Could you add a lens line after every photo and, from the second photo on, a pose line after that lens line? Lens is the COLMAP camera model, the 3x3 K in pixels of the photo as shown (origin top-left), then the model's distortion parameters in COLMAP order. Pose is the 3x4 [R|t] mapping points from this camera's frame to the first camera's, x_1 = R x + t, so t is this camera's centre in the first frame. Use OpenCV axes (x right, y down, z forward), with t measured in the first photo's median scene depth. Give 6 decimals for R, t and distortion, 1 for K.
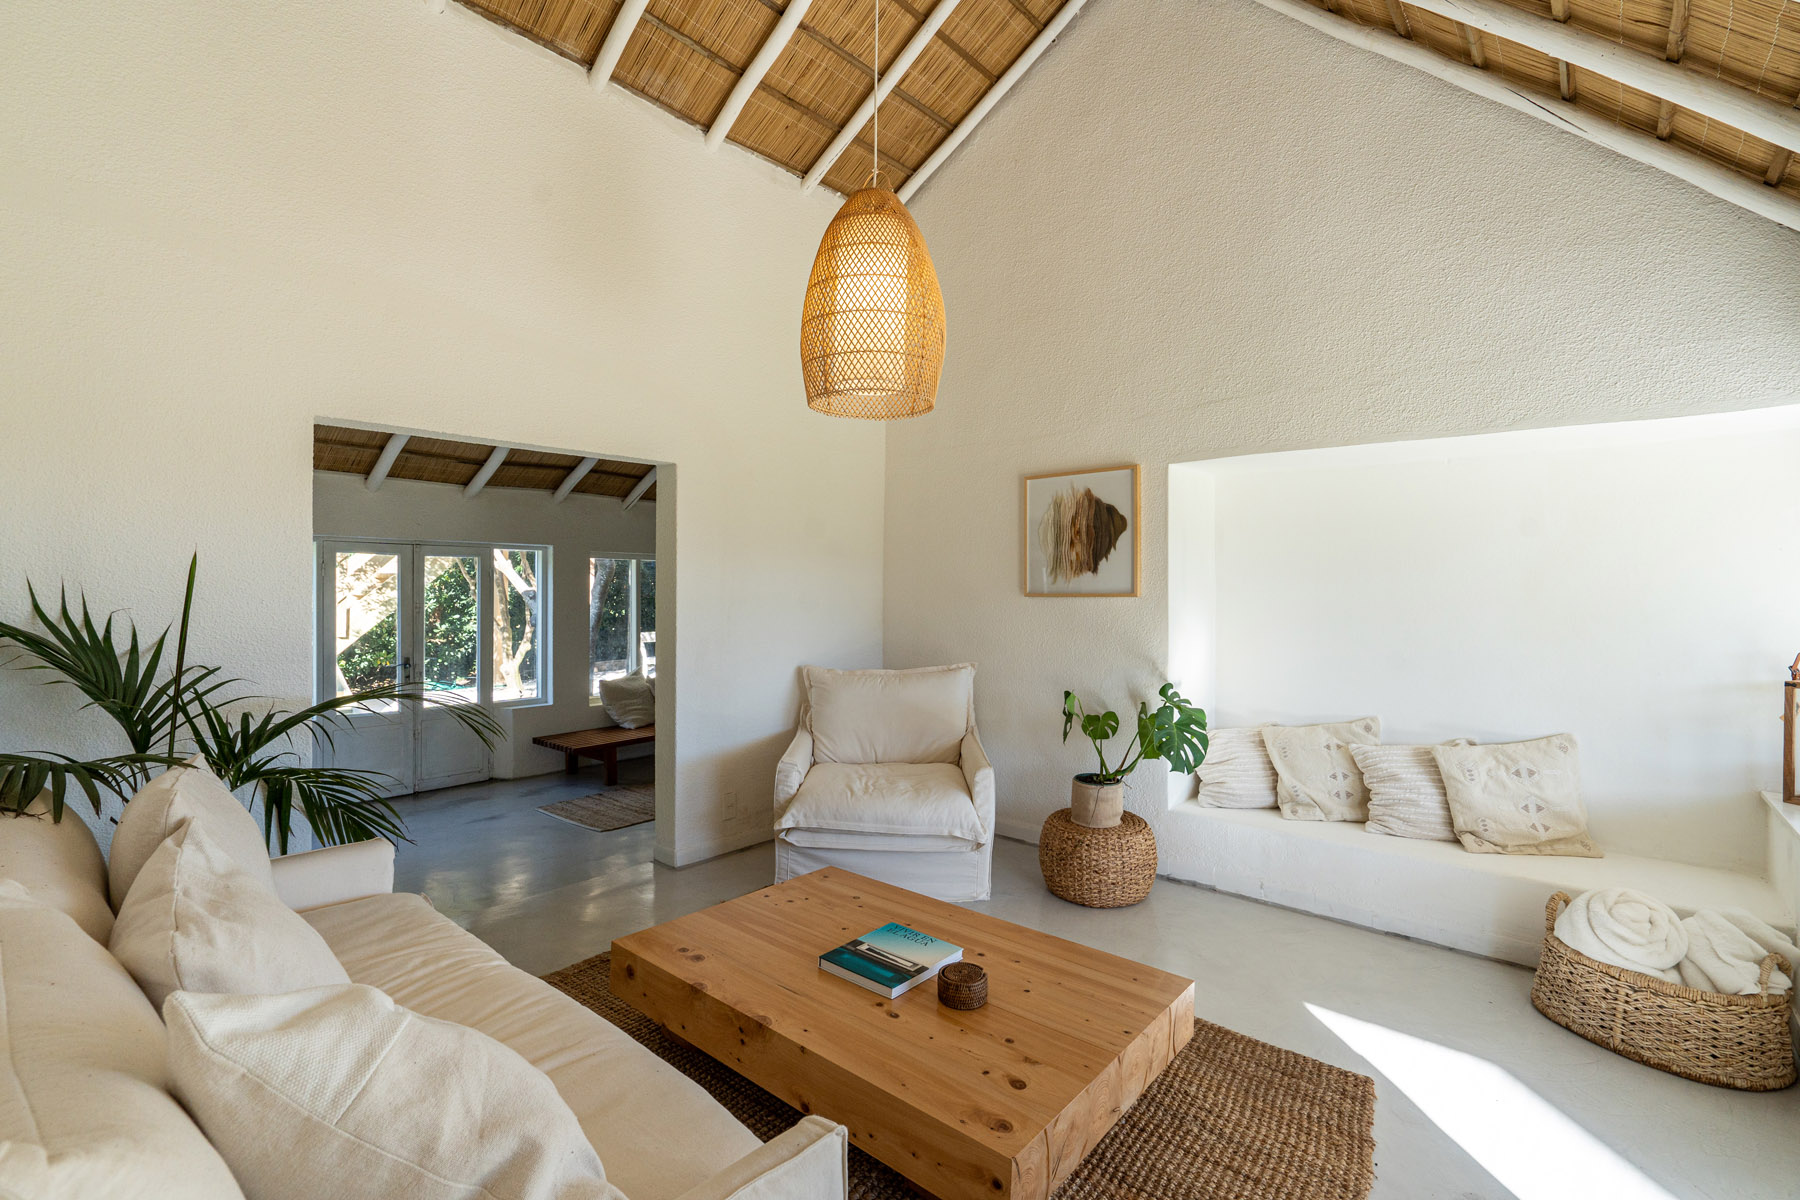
lens RADIAL K [[818.2, 0, 906.0], [0, 818.2, 593.1], [0, 0, 1]] dist [-0.014676, 0.001964]
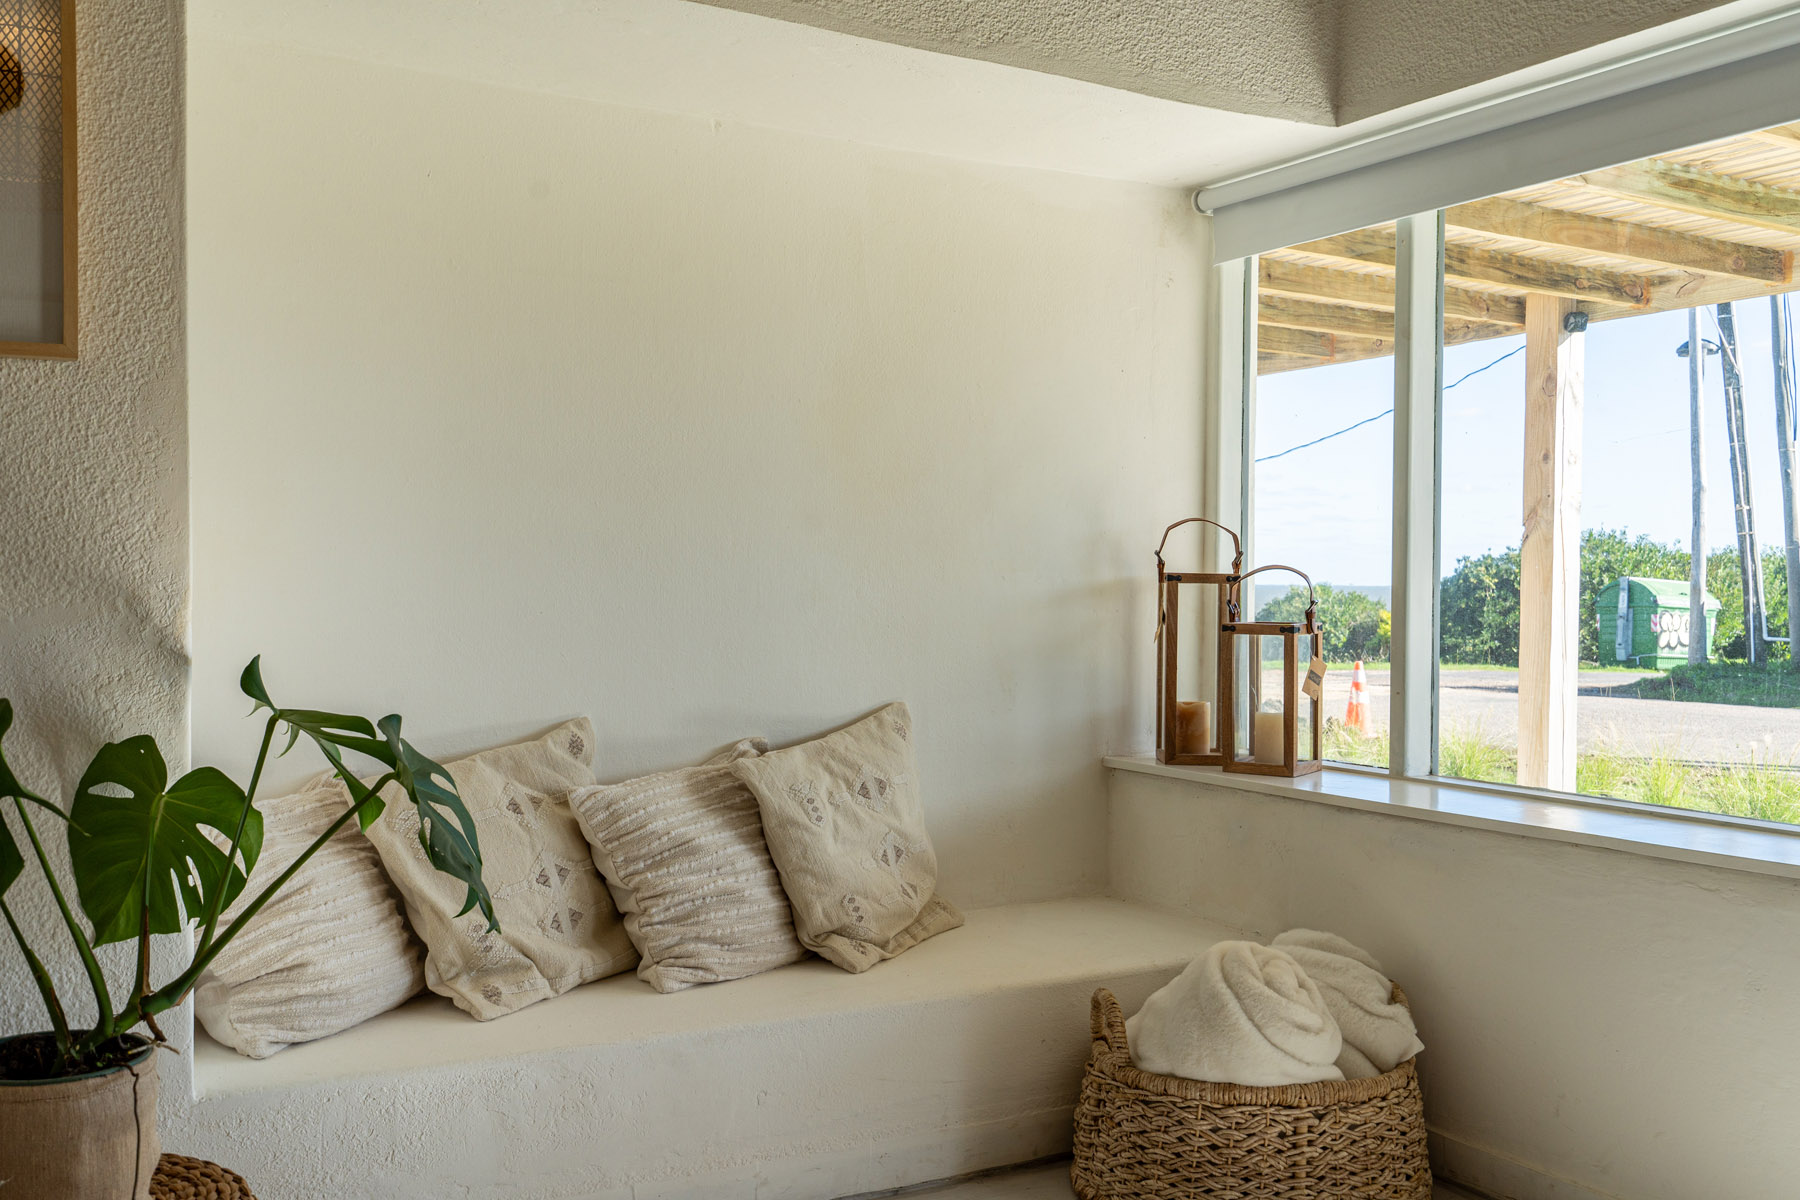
lens RADIAL K [[1641.7, 0, 900.9], [0, 1641.7, 601.4], [0, 0, 1]] dist [-0.005839, 0.000000]
pose [[0.325237, -0.021017, 0.945399, -0.164111], [0.002867, 0.999770, 0.021240, 0.087170], [-0.945628, -0.004198, 0.325222, 0.654952]]
